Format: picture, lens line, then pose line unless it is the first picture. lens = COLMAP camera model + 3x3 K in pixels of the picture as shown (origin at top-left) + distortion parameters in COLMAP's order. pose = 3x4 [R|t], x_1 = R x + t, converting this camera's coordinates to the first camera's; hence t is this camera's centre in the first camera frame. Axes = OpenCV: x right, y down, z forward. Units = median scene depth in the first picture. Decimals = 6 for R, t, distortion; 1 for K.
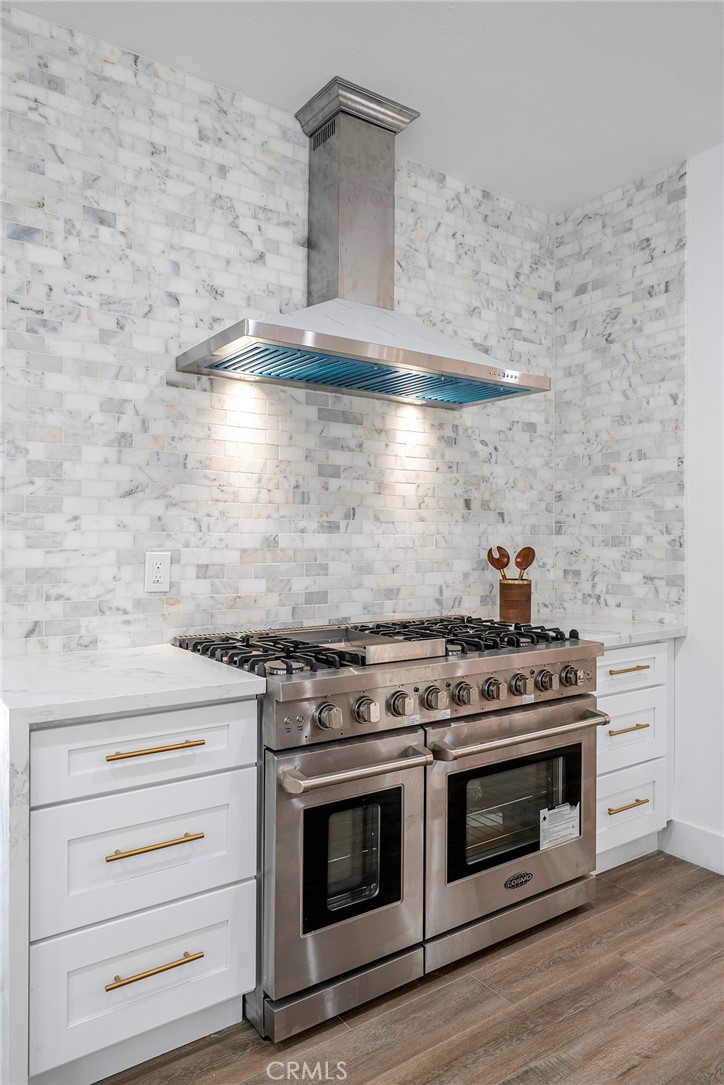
lens RADIAL K [[728.7, 0, 370.0], [0, 728.7, 534.9], [0, 0, 1]] dist [-0.007966, 0.004759]
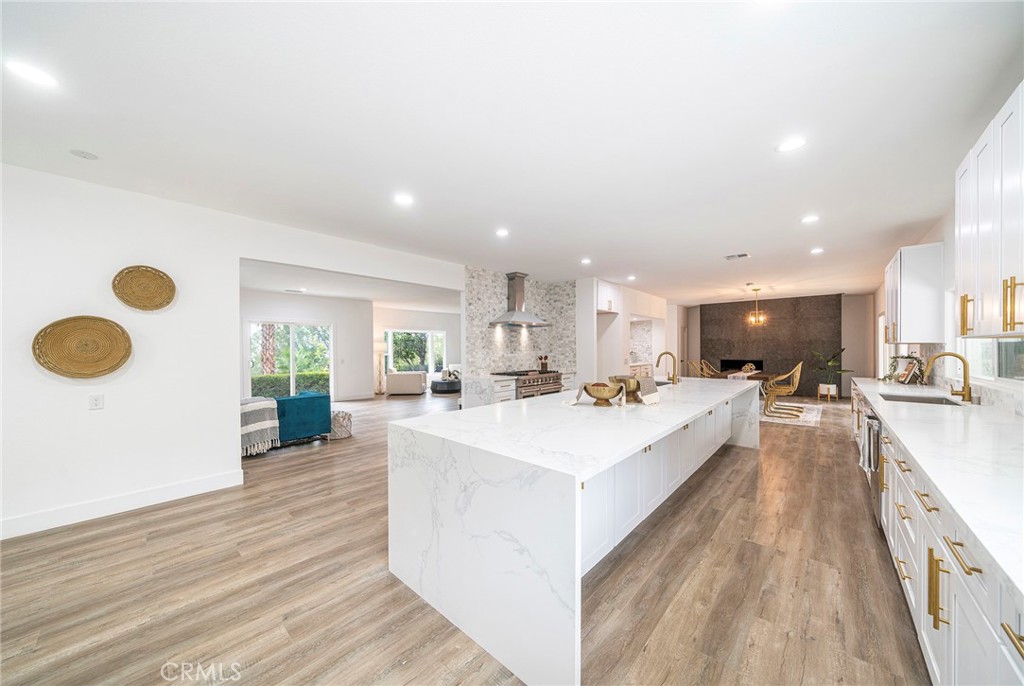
lens RADIAL K [[360.0, 0, 509.9], [0, 360.0, 347.1], [0, 0, 1]] dist [-0.009353, -0.000505]
pose [[0.975969, -0.010770, 0.217643, -0.637972], [0.010753, 0.999941, 0.001265, -0.053203], [-0.217643, 0.001105, 0.976028, -1.525235]]
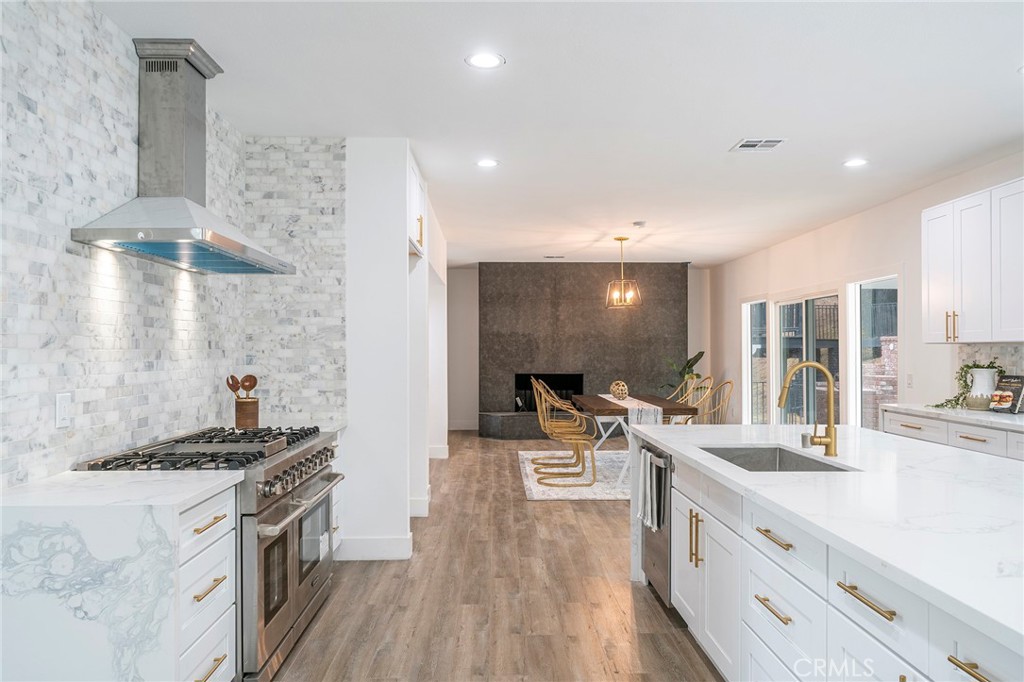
lens RADIAL K [[686.2, 0, 516.3], [0, 686.2, 340.9], [0, 0, 1]] dist [-0.003459, 0.004171]
pose [[0.548418, 0.003377, 0.836198, -0.719718], [0.003417, 0.999974, -0.006279, -0.045935], [-0.836198, 0.006300, 0.548392, -0.196903]]
